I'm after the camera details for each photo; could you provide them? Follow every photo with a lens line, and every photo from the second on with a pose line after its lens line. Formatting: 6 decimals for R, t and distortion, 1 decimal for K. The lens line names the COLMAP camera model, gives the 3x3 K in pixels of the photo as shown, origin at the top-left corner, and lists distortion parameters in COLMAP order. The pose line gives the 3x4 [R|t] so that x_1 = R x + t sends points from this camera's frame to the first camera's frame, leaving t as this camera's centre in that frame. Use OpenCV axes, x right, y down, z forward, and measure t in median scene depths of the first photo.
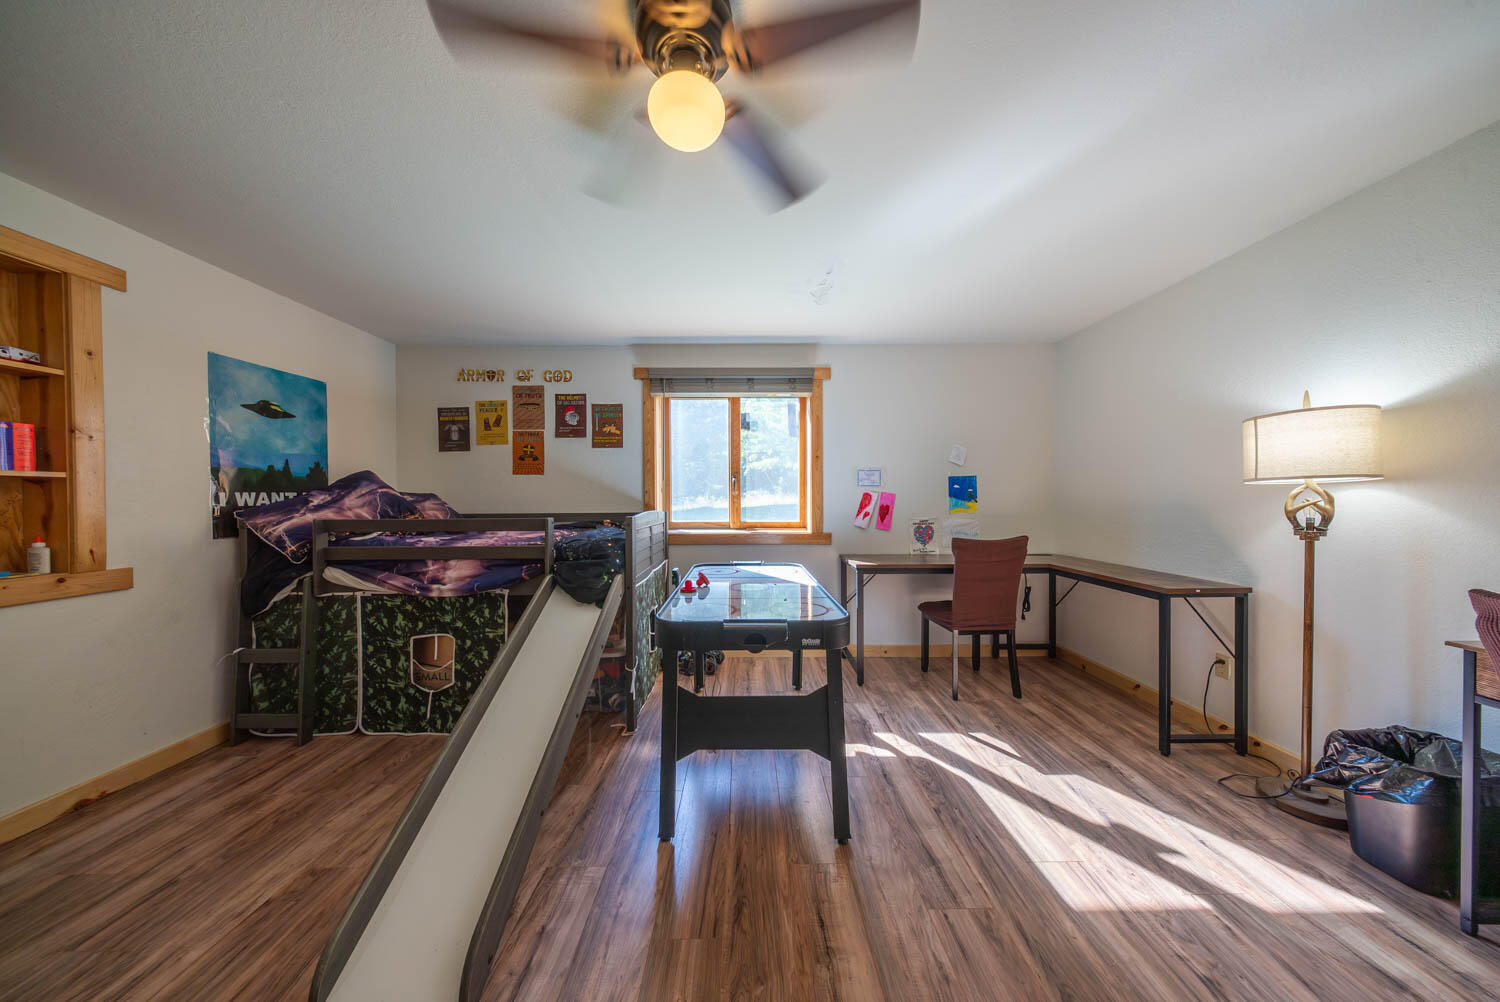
lens RADIAL K [[445.7, 0, 750.2], [0, 445.7, 501.1], [0, 0, 1]] dist [0.001862, -0.000914]
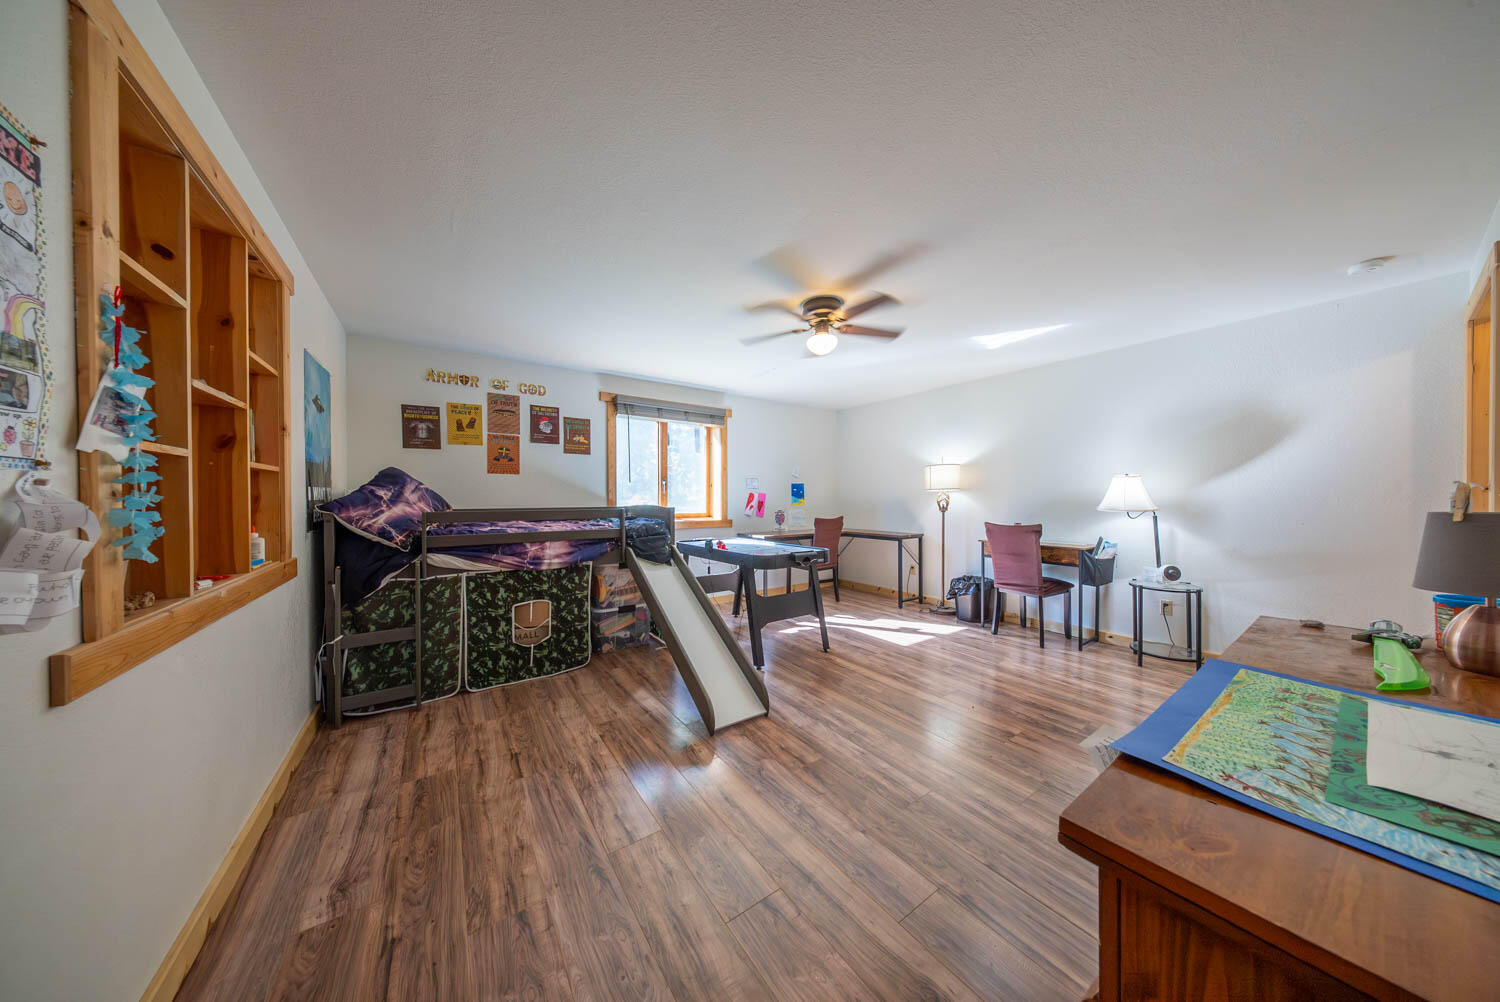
lens RADIAL K [[445.7, 0, 749.3], [0, 445.7, 502.8], [0, 0, 1]] dist [0.001862, -0.000914]
pose [[0.820619, -0.002714, 0.571469, -0.924160], [0.001432, 0.999995, 0.002694, 0.016161], [-0.571474, -0.001393, 0.820619, -0.395960]]
